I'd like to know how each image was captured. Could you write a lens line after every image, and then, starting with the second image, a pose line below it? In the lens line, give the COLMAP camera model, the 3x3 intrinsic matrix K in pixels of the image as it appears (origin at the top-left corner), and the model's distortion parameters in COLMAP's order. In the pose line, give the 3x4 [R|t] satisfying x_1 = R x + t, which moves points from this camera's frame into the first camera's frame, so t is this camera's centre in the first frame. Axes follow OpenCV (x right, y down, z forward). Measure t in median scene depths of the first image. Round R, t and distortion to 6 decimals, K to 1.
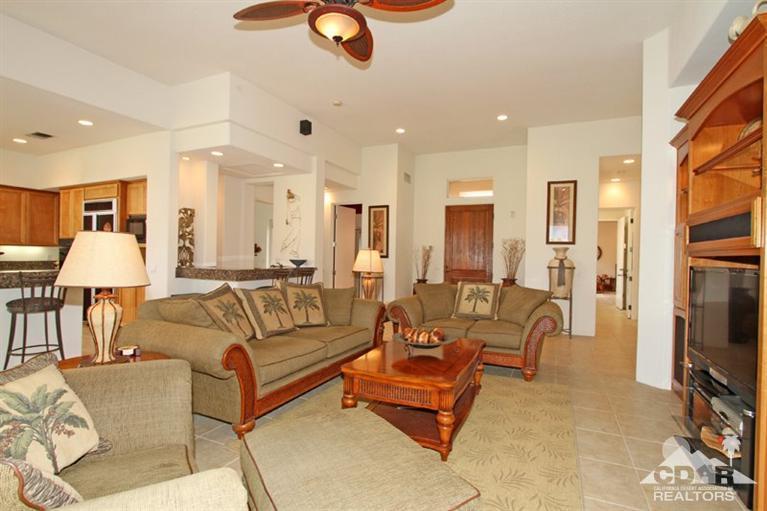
lens RADIAL K [[372.7, 0, 384.3], [0, 372.7, 256.5], [0, 0, 1]] dist [-0.015197, 0.000620]
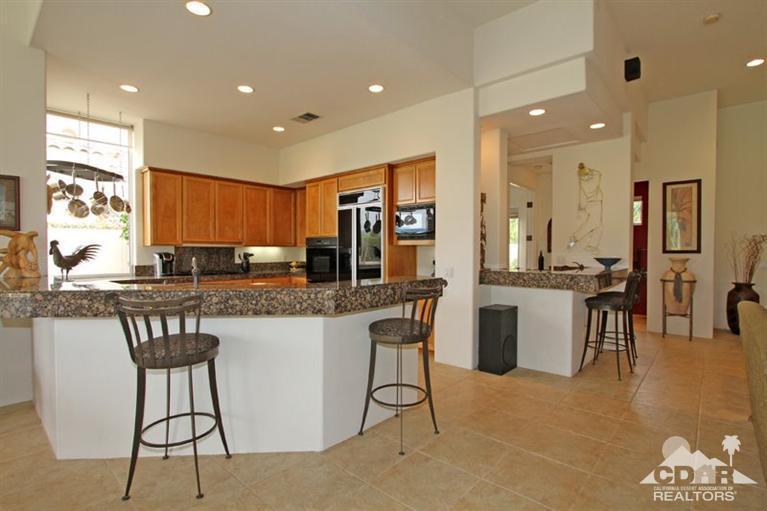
lens RADIAL K [[372.7, 0, 385.0], [0, 372.7, 251.8], [0, 0, 1]] dist [-0.015197, 0.000620]
pose [[0.954895, -0.015412, -0.296543, -0.438487], [0.015085, 0.999880, -0.003393, -0.007860], [0.296560, -0.001234, 0.955014, 0.190812]]
